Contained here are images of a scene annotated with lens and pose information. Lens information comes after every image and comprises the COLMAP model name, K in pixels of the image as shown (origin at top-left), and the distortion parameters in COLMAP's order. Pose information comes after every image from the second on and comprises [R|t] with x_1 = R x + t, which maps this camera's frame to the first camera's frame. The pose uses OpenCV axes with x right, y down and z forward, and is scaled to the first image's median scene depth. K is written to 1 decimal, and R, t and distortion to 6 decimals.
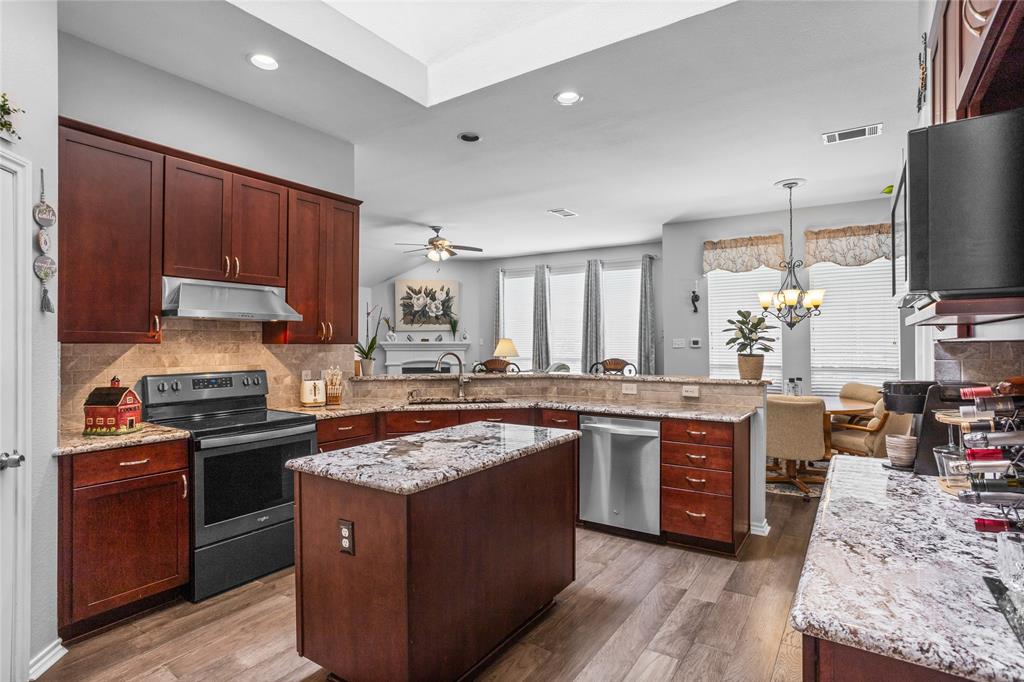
lens RADIAL K [[520.7, 0, 513.7], [0, 520.7, 345.1], [0, 0, 1]] dist [-0.030592, -0.000174]
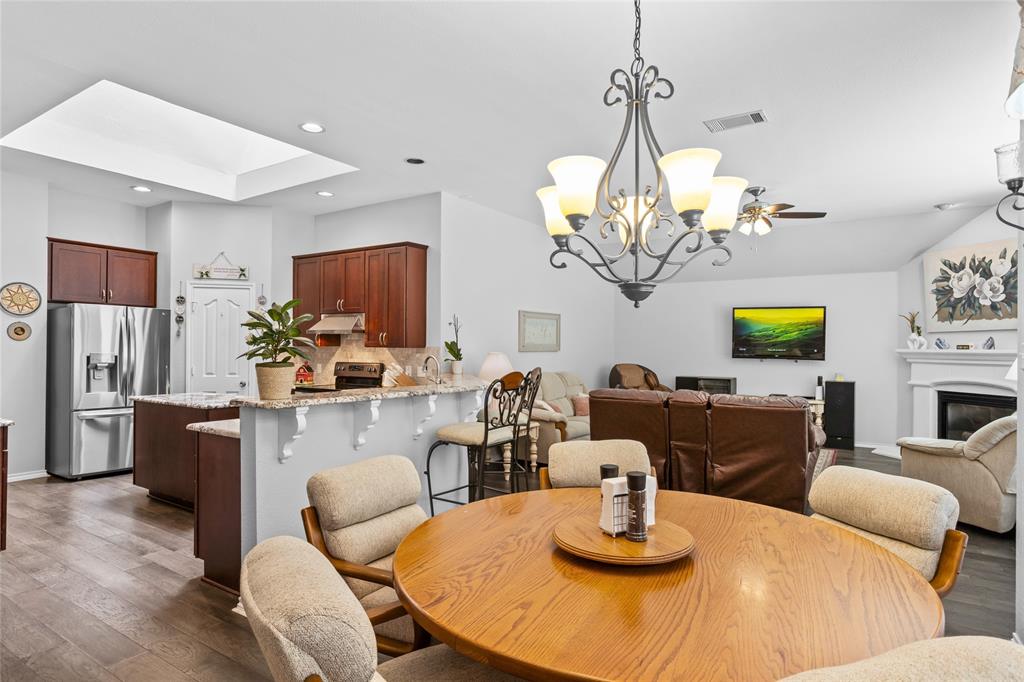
lens RADIAL K [[561.8, 0, 528.2], [0, 561.8, 353.1], [0, 0, 1]] dist [-0.027539, 0.015534]
pose [[0.025239, 0.011501, -0.999615, 0.450767], [-0.012570, 0.999858, 0.011186, -0.003361], [0.999602, 0.012283, 0.025380, 0.488448]]
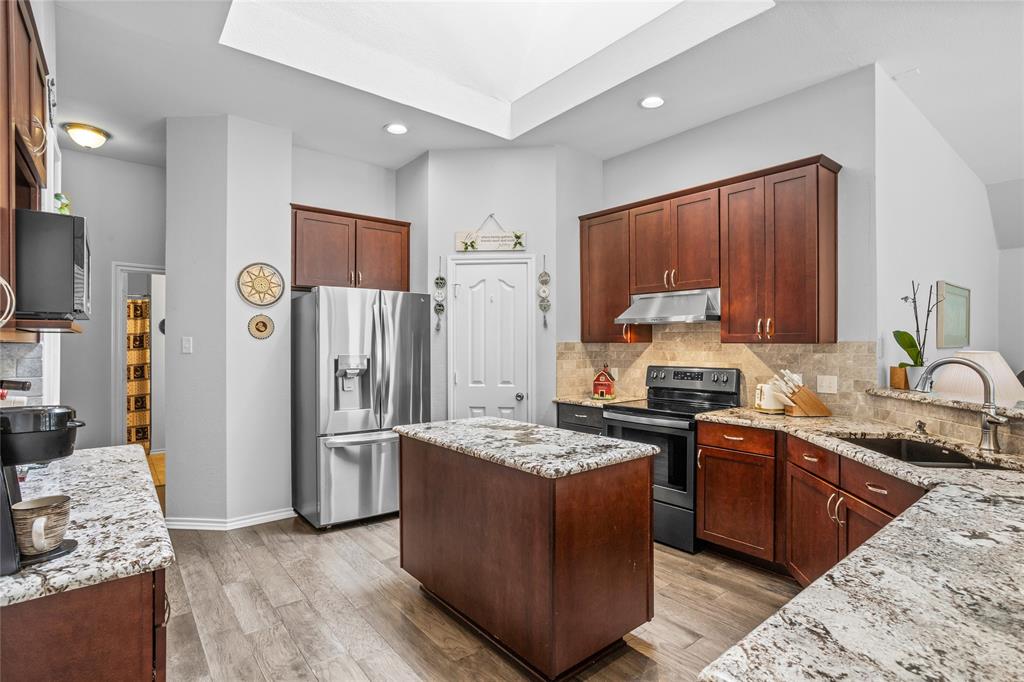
lens RADIAL K [[504.5, 0, 515.4], [0, 504.5, 343.9], [0, 0, 1]] dist [-0.036025, 0.013711]
pose [[-0.287243, 0.004306, -0.957848, 0.201852], [-0.001266, 0.999987, 0.004875, -0.001800], [0.957857, 0.002613, -0.287234, 0.296352]]
